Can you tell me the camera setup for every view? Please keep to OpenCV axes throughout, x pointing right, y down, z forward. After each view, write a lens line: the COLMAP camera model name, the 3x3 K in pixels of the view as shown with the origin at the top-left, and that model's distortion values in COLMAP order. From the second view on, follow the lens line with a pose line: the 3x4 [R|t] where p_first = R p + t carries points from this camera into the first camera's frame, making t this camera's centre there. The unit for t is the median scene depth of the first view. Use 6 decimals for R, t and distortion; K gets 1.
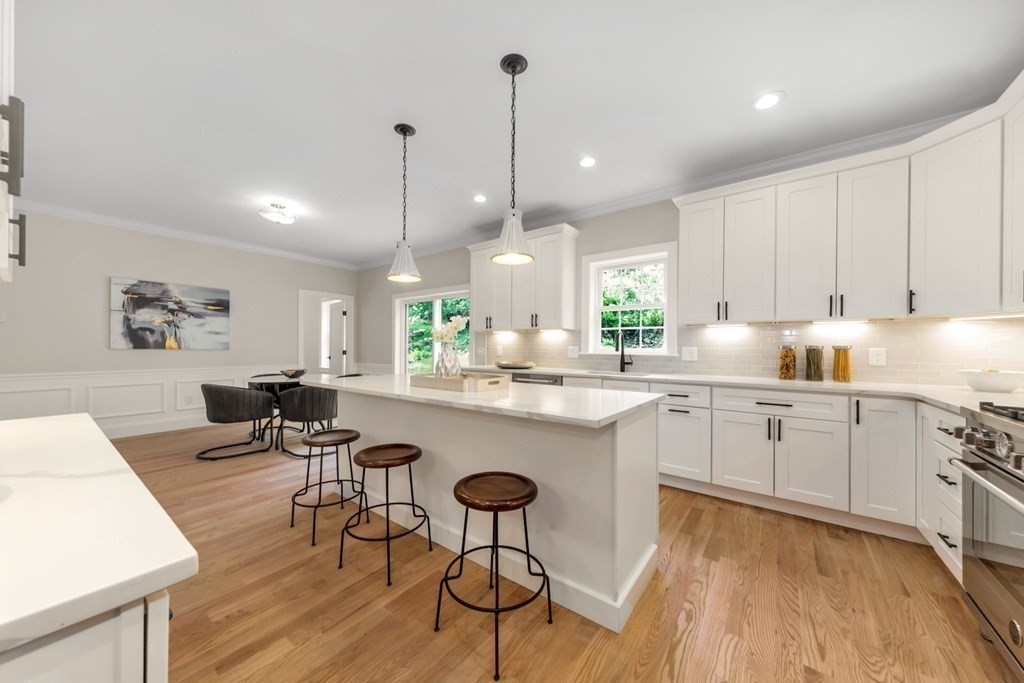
lens RADIAL K [[352.6, 0, 507.9], [0, 352.6, 346.6], [0, 0, 1]] dist [0.000672, 0.000055]
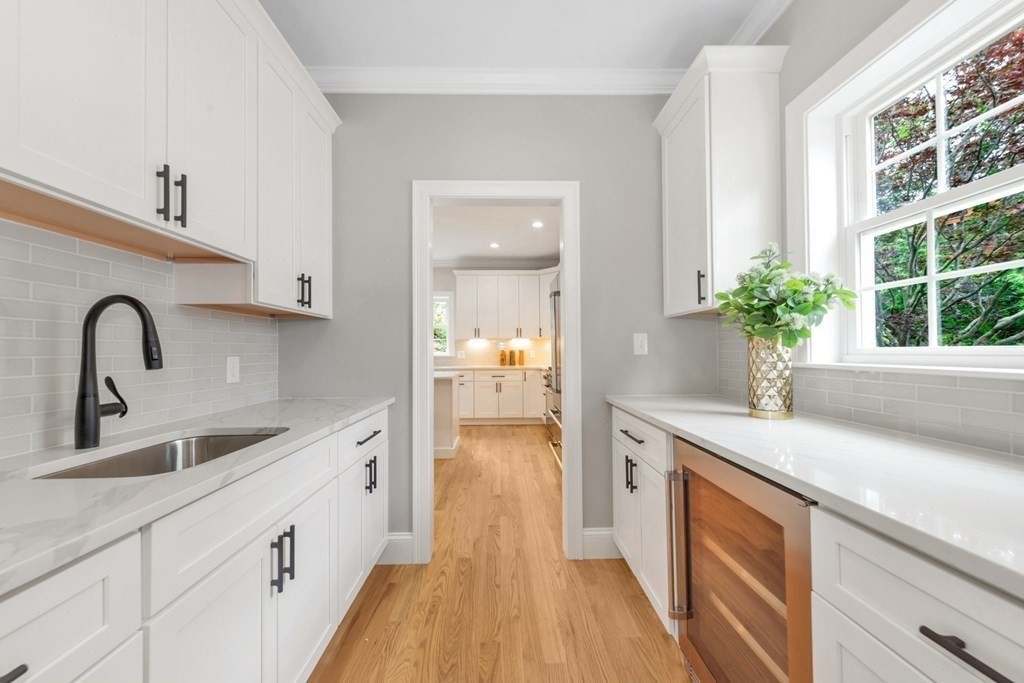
lens RADIAL K [[455.1, 0, 510.8], [0, 455.1, 345.2], [0, 0, 1]] dist [0.000429, -0.000117]
pose [[0.774053, -0.002615, 0.633116, -0.540771], [0.010350, 0.999910, -0.008524, -0.004240], [-0.633037, 0.013151, 0.774010, -0.688441]]
